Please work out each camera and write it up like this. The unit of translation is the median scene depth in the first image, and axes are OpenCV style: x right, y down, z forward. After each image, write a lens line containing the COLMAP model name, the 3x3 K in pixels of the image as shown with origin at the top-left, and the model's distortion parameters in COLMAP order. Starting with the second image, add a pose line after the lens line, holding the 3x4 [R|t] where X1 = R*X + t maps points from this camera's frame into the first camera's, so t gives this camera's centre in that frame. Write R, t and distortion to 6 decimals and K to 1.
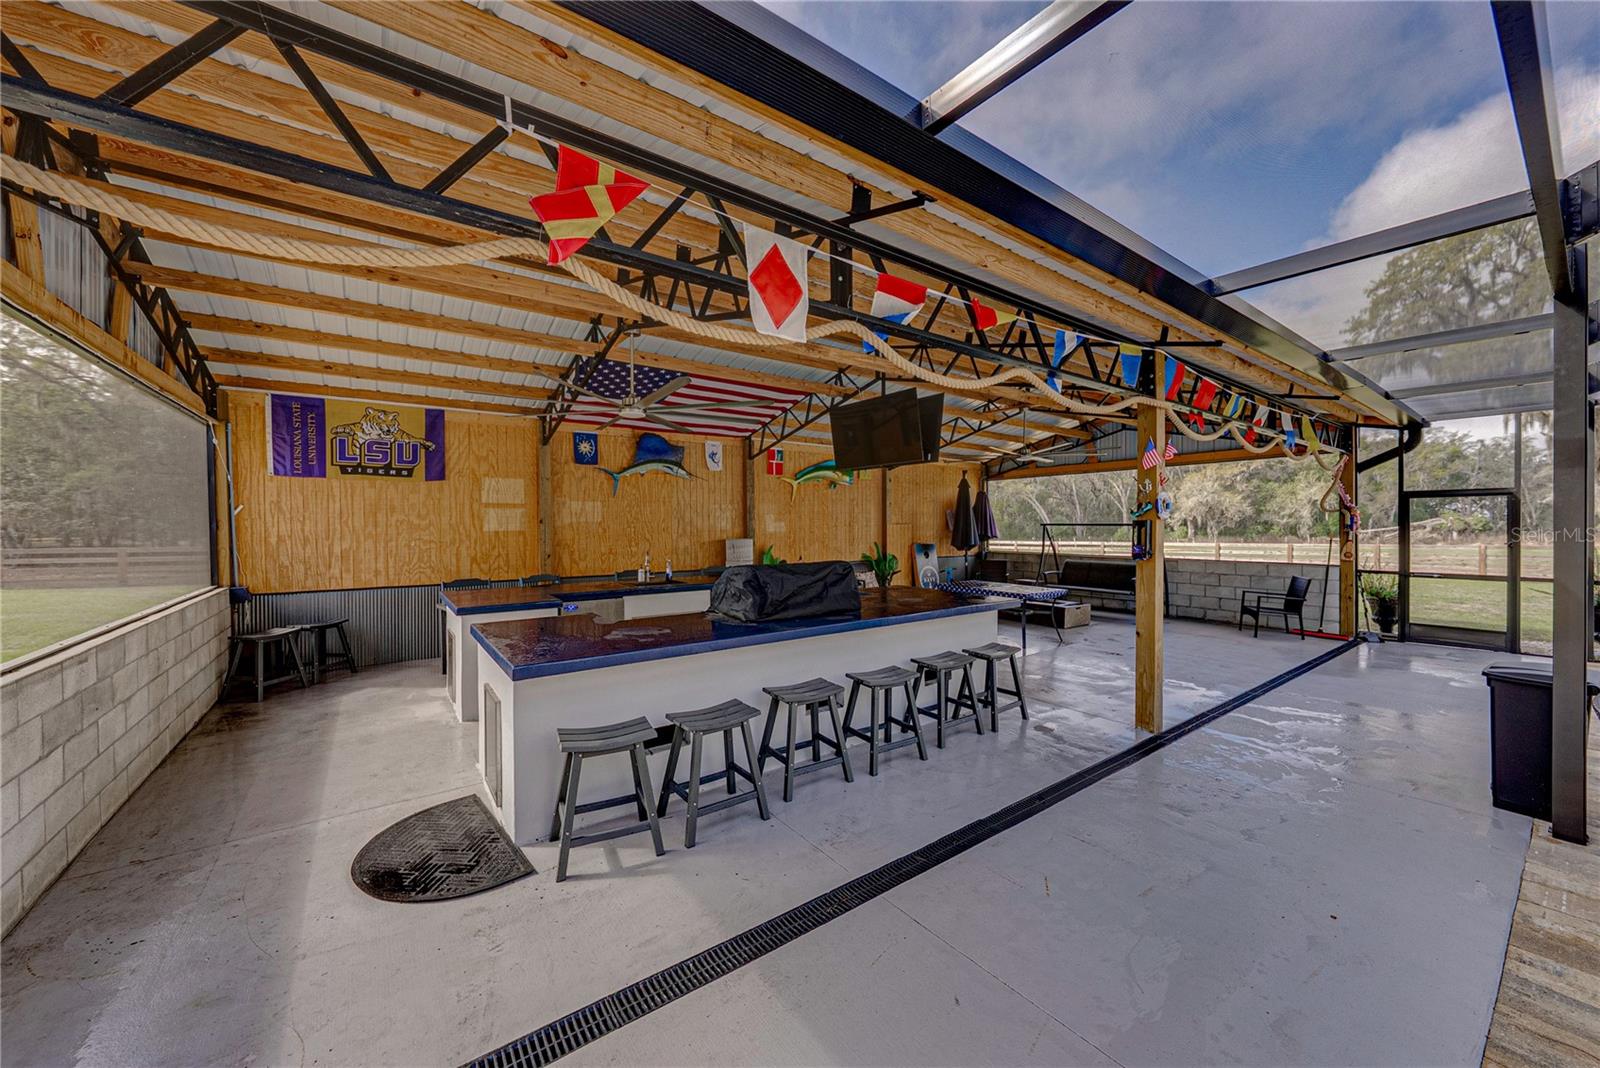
lens RADIAL K [[573.9, 0, 800.0], [0, 573.9, 534.0], [0, 0, 1]] dist [0.009426, 0.000080]
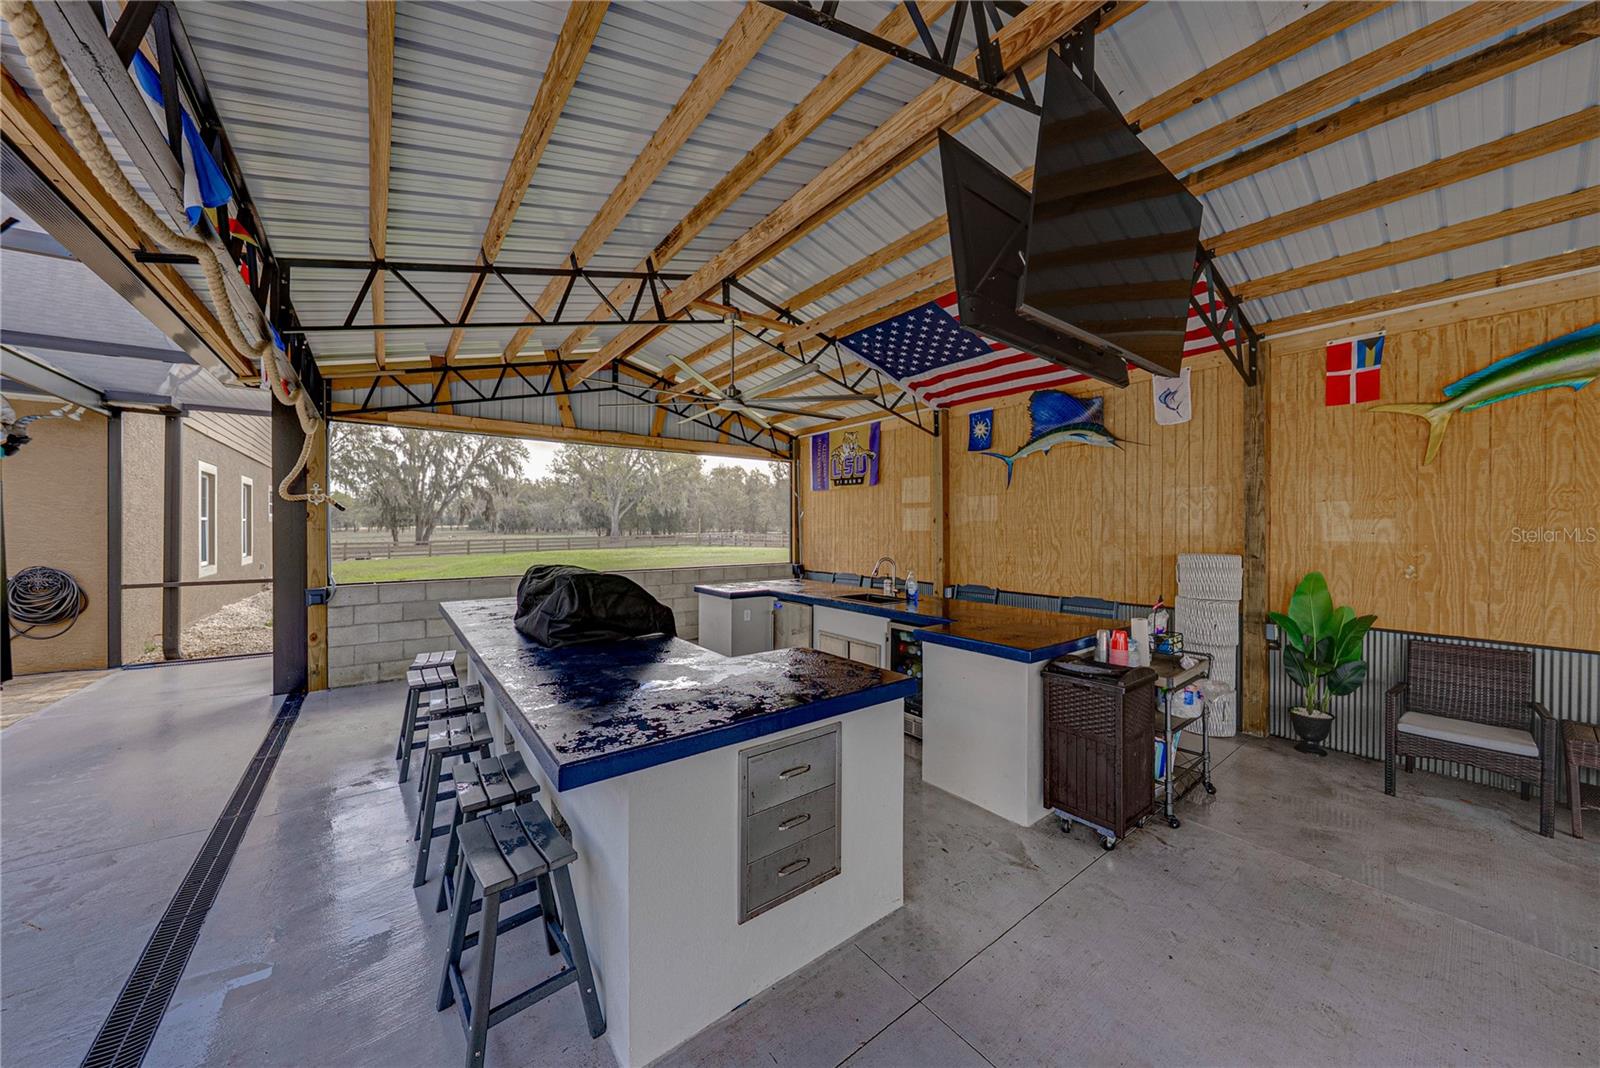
lens RADIAL K [[543.5, 0, 788.9], [0, 543.5, 531.9], [0, 0, 1]] dist [0.000381, 0.000199]
pose [[0.050515, 0.013086, -0.998638, 0.362603], [-0.022745, 0.999670, 0.011949, -0.008340], [0.998464, 0.022111, 0.050796, 0.655557]]
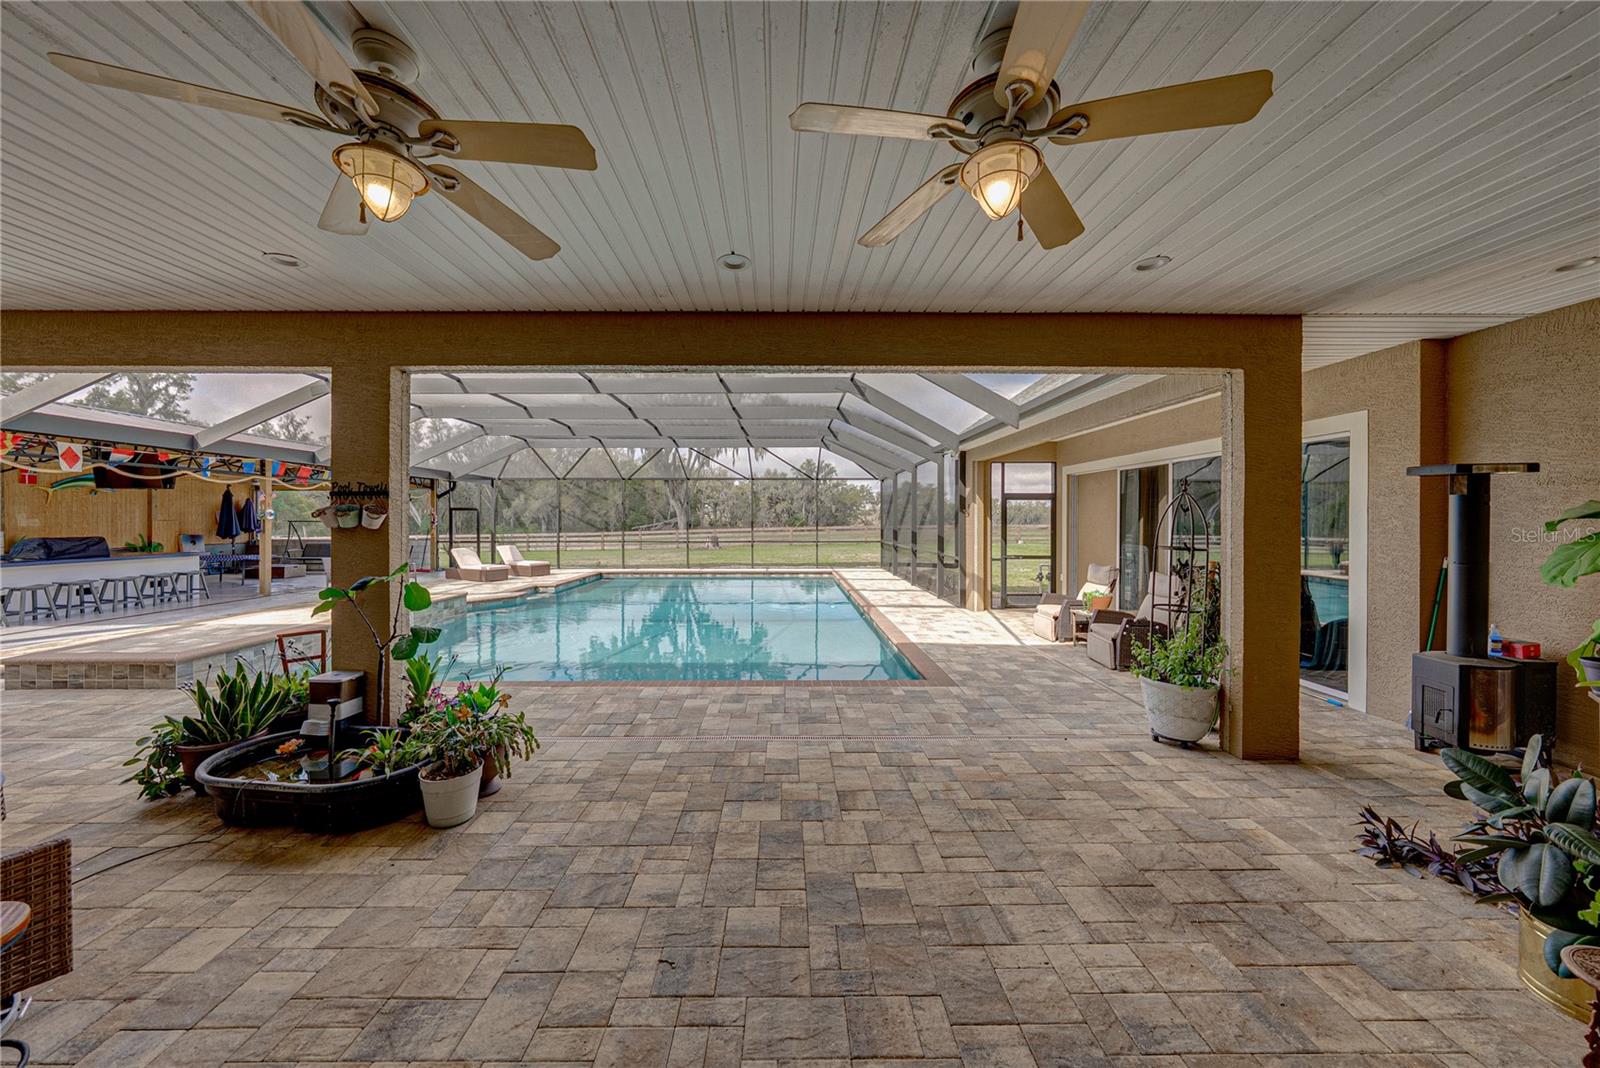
lens RADIAL K [[564.2, 0, 784.4], [0, 564.2, 518.0], [0, 0, 1]] dist [-0.003713, -0.000084]
pose [[0.596672, 0.005568, 0.802466, -0.053750], [0.012929, 0.999779, -0.016550, 0.024807], [-0.802381, 0.020250, 0.596469, -1.401242]]
